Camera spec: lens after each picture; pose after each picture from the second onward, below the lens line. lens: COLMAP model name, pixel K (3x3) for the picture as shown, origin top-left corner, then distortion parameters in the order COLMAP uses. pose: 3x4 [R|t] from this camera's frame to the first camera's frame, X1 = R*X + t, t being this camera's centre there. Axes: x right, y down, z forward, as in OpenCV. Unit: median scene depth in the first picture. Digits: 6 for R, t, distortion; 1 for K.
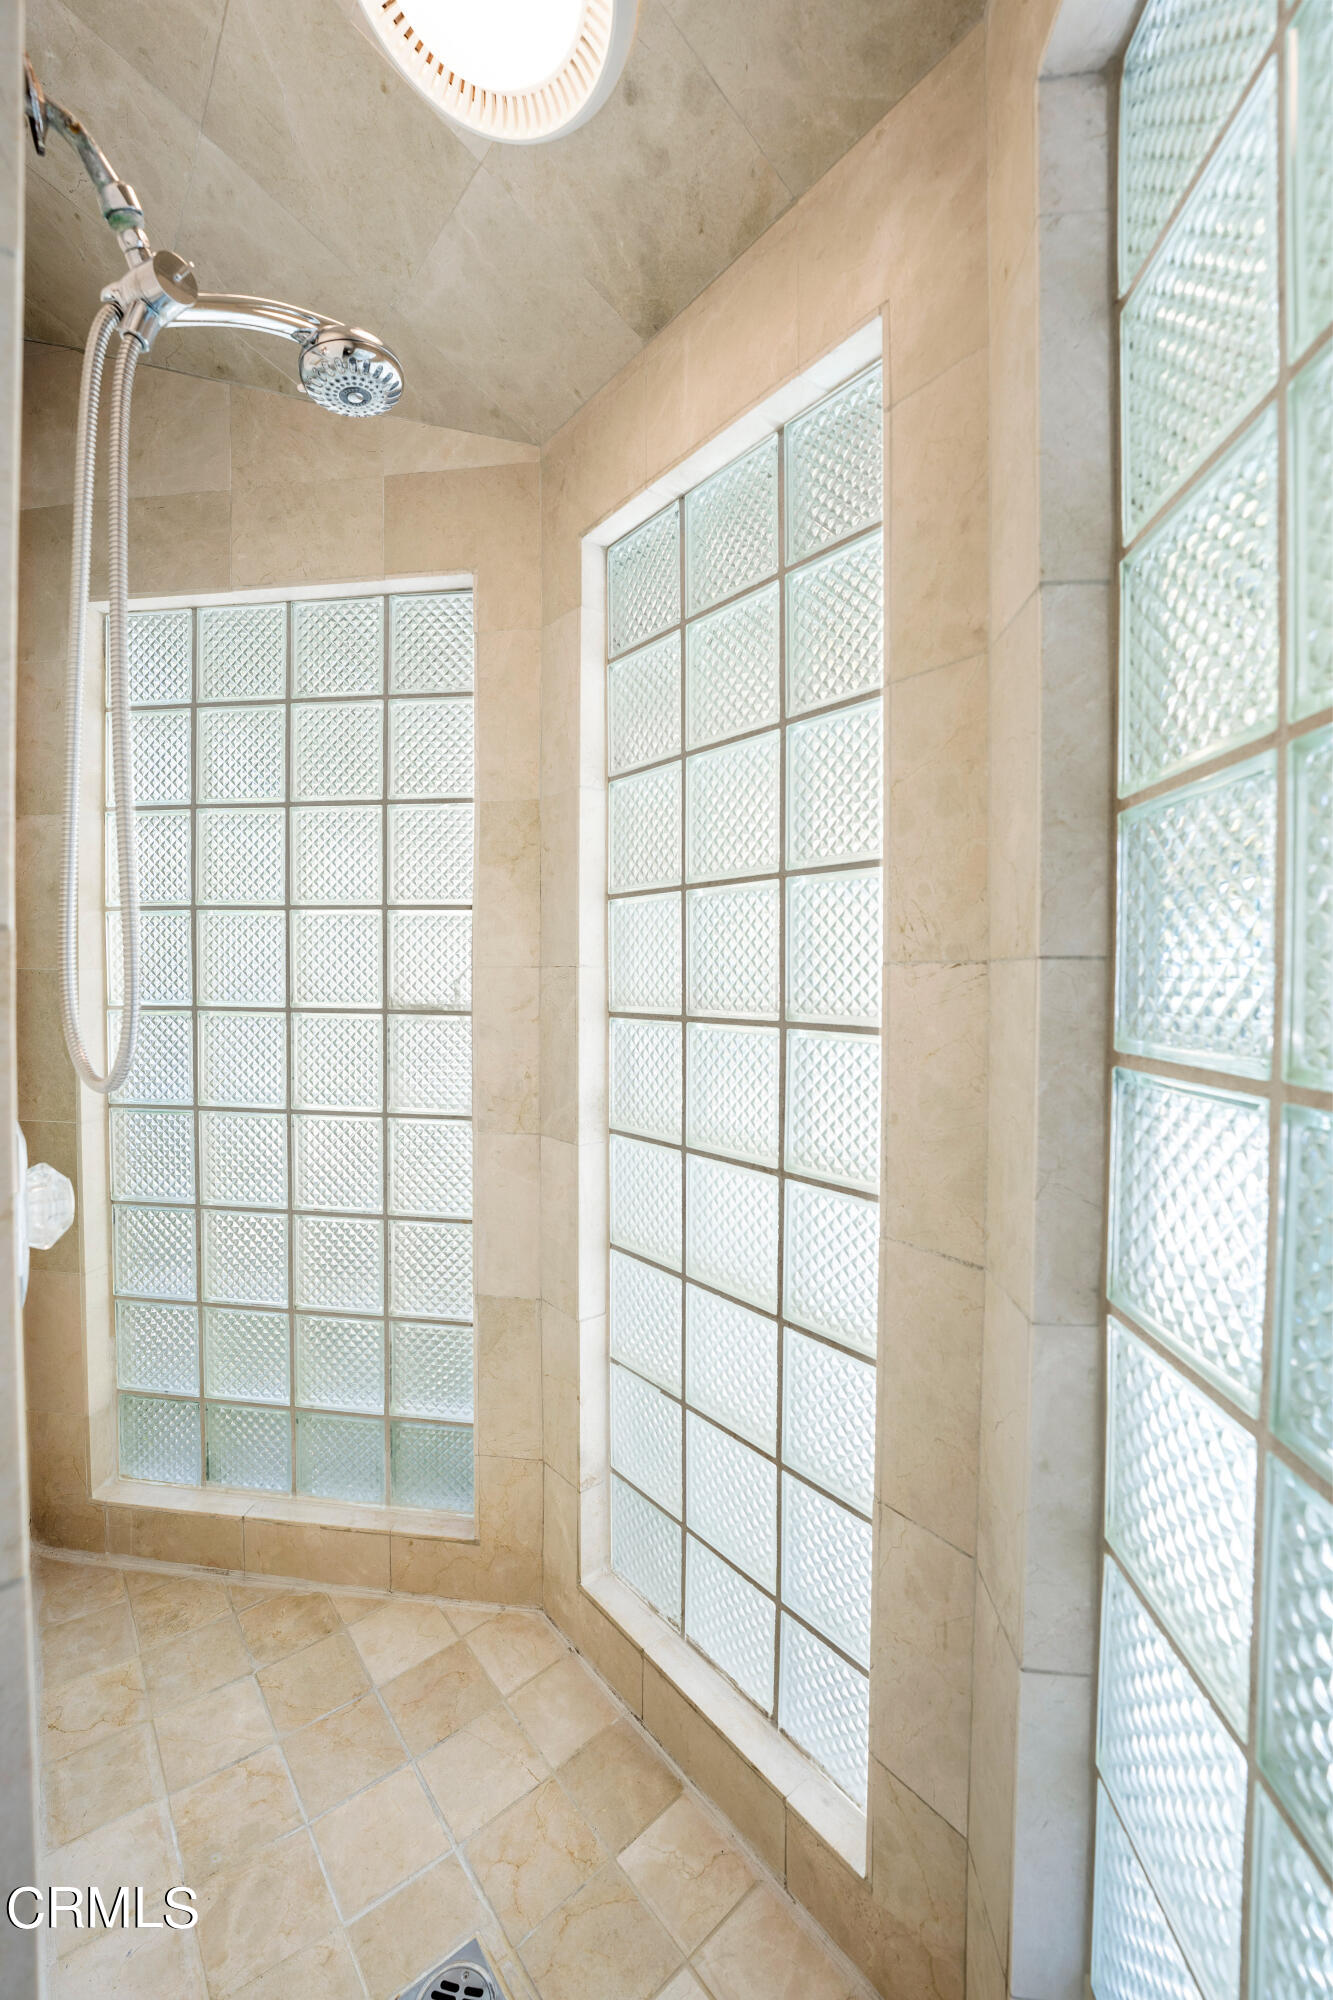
lens RADIAL K [[818.4, 0, 662.9], [0, 818.4, 1001.3], [0, 0, 1]] dist [-0.029953, 0.004439]
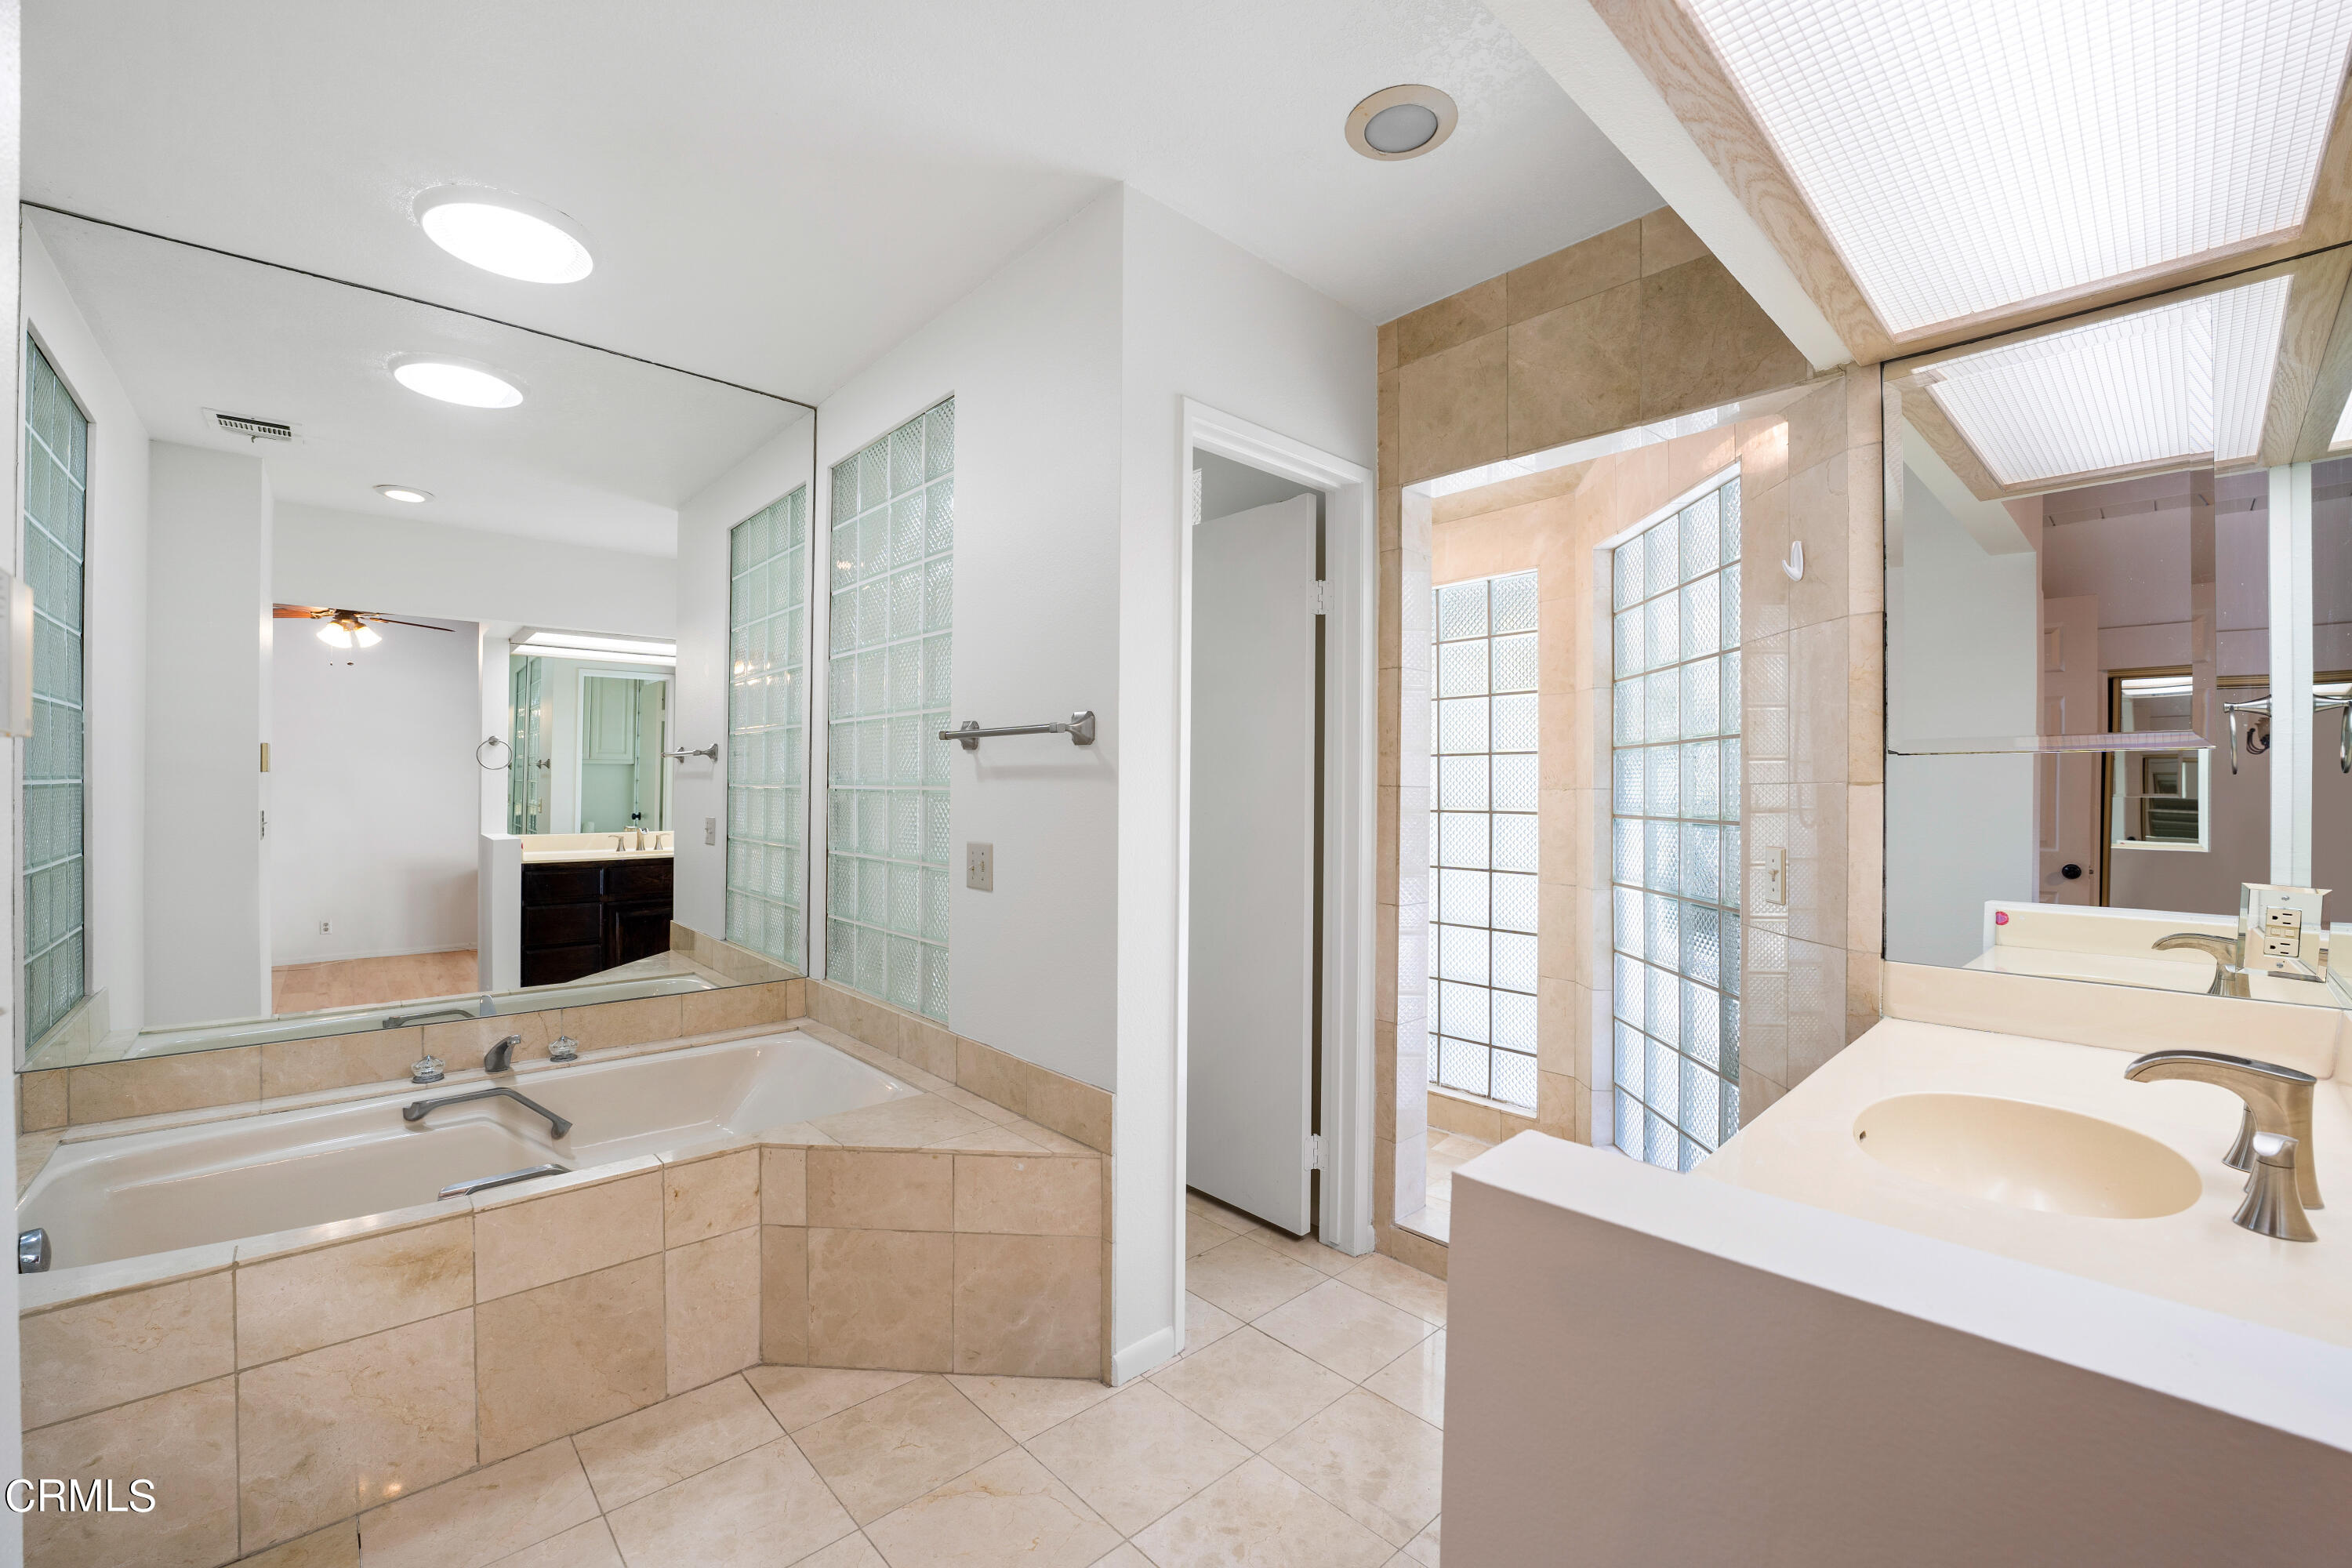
lens RADIAL K [[962.4, 0, 1178.4], [0, 962.4, 792.6], [0, 0, 1]] dist [-0.029953, 0.004439]
pose [[0.997723, -0.004147, 0.067316, -1.275682], [0.005687, 0.999726, -0.022708, 0.037438], [-0.067203, 0.023039, 0.997473, -2.388470]]
